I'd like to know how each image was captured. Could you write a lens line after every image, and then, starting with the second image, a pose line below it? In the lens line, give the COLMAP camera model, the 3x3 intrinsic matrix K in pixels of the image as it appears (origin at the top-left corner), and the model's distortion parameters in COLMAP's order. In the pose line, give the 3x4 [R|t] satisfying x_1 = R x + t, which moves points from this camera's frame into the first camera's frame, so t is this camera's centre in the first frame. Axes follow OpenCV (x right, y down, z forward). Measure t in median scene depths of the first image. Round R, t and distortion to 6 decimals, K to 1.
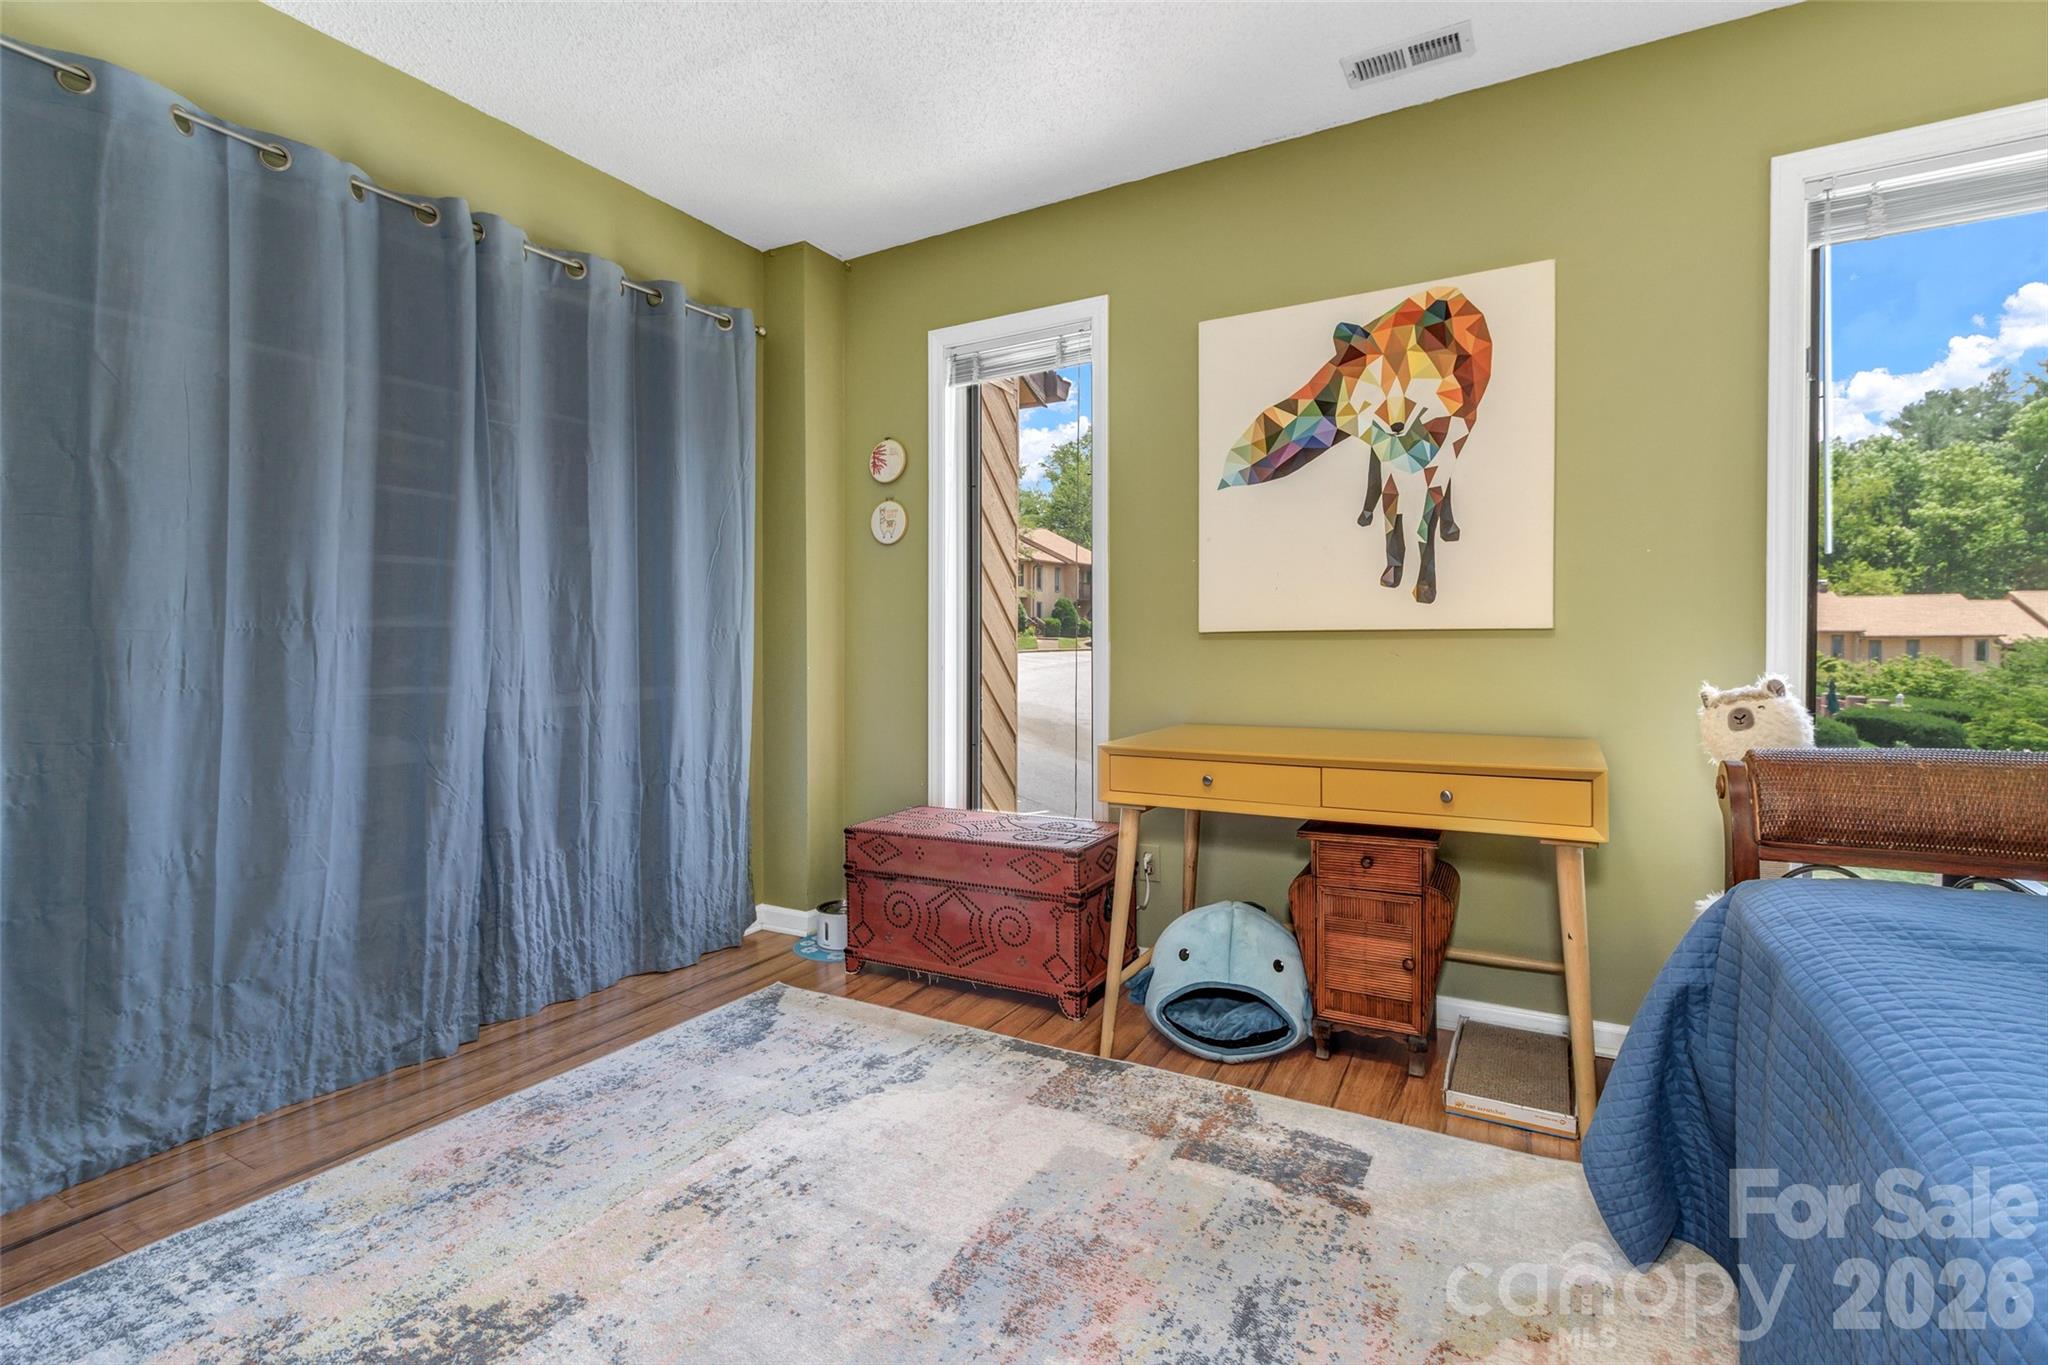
lens RADIAL K [[944.5, 0, 1031.3], [0, 944.5, 658.4], [0, 0, 1]] dist [0.005053, 0.001792]
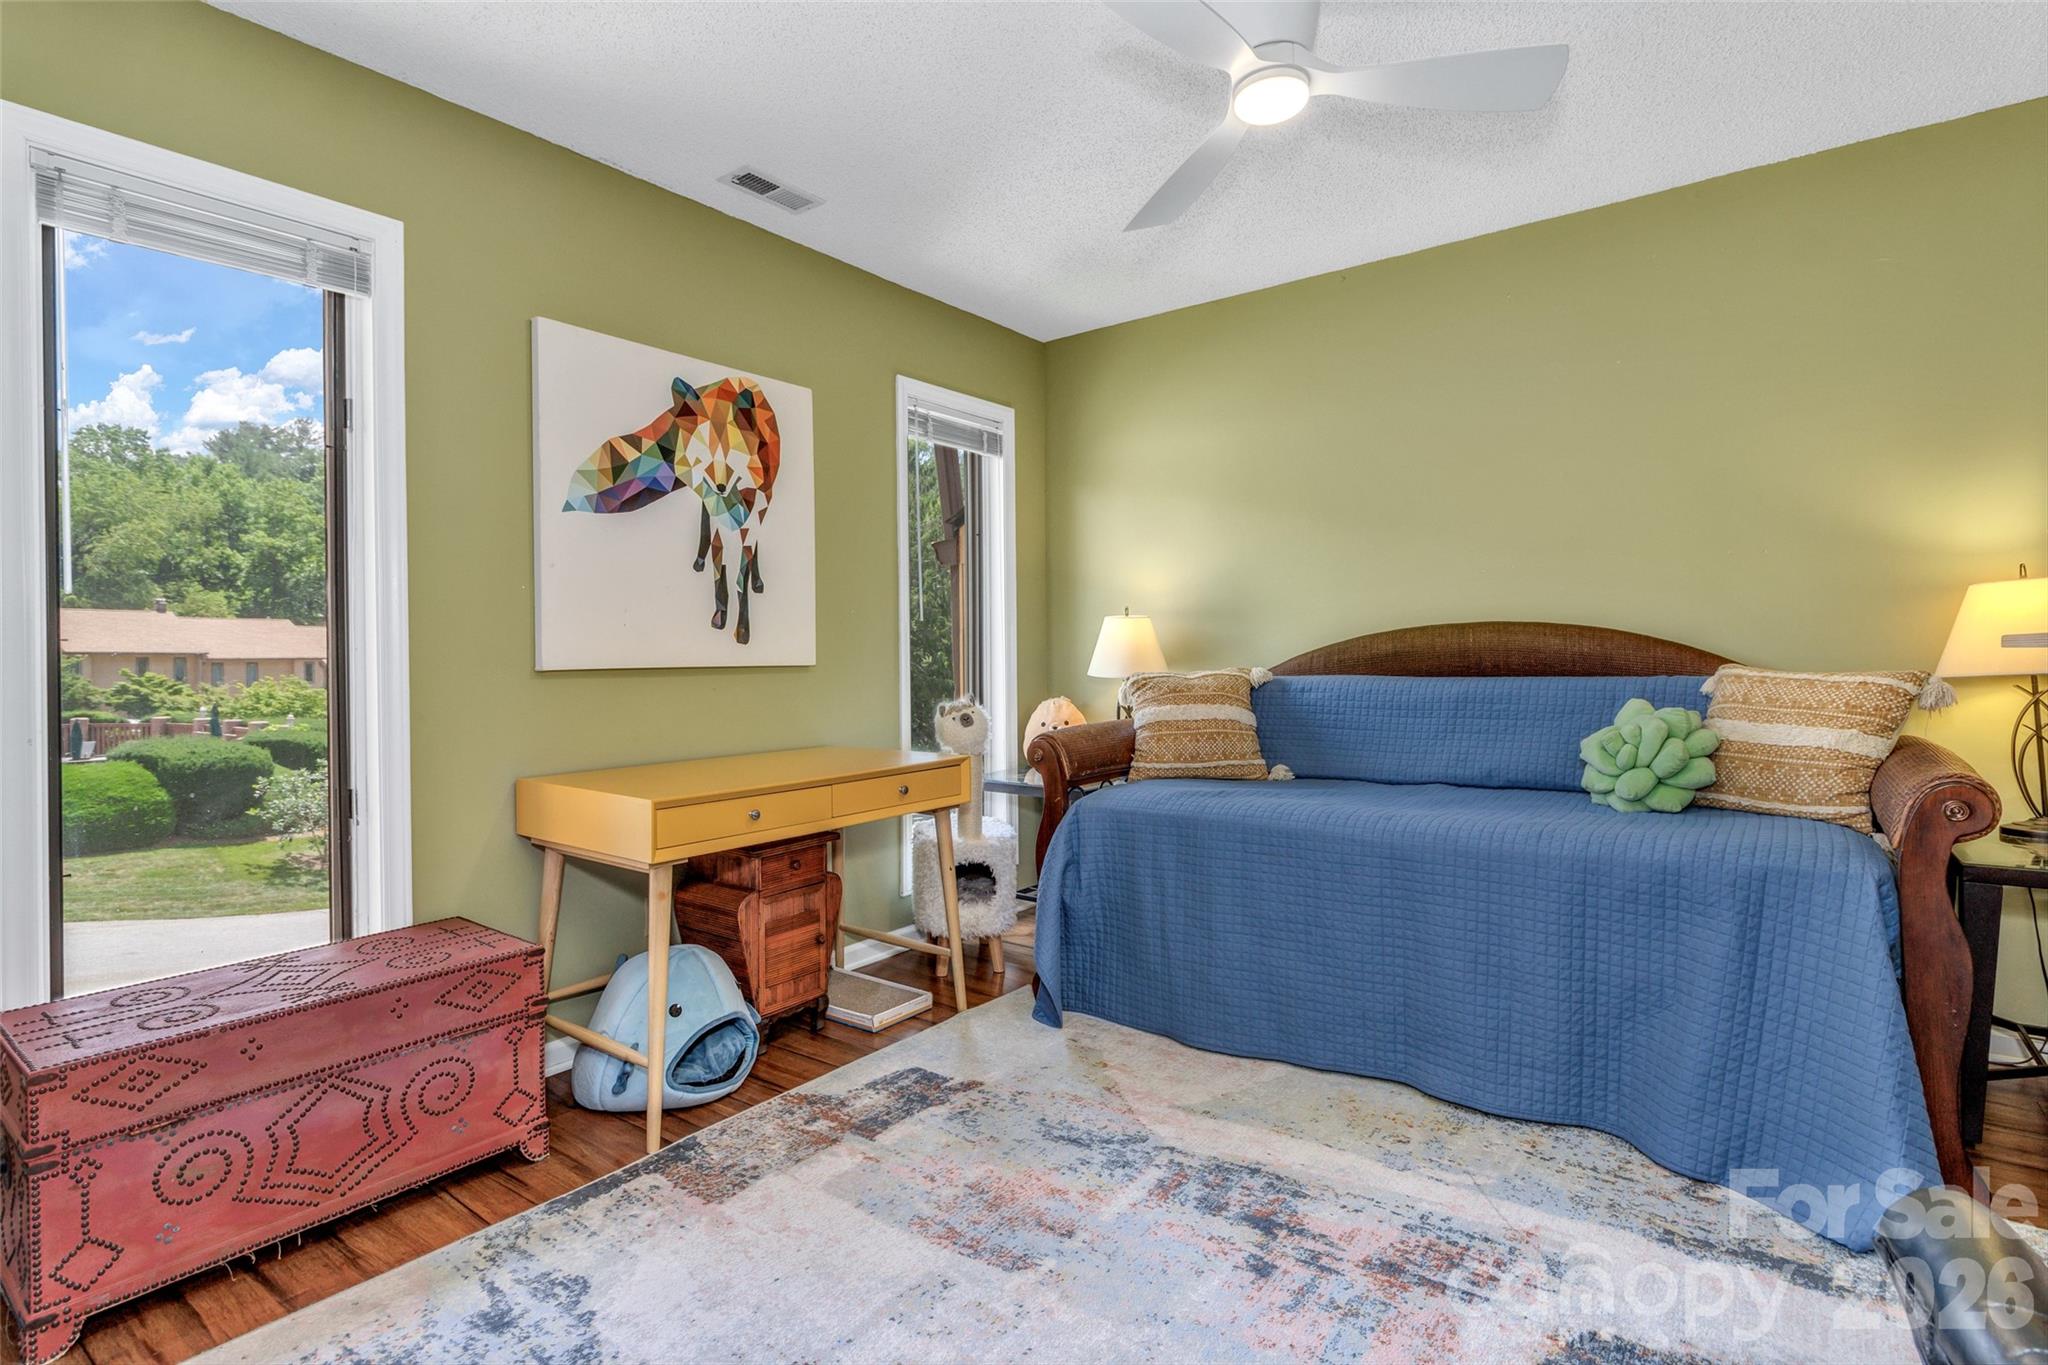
lens RADIAL K [[1008.4, 0, 1024.3], [0, 1008.4, 658.3], [0, 0, 1]] dist [-0.001703, -0.000070]
pose [[0.133823, -0.000641, 0.991005, -0.768365], [0.023444, 0.999722, -0.002519, -0.029439], [-0.990728, 0.023570, 0.133801, 0.488865]]
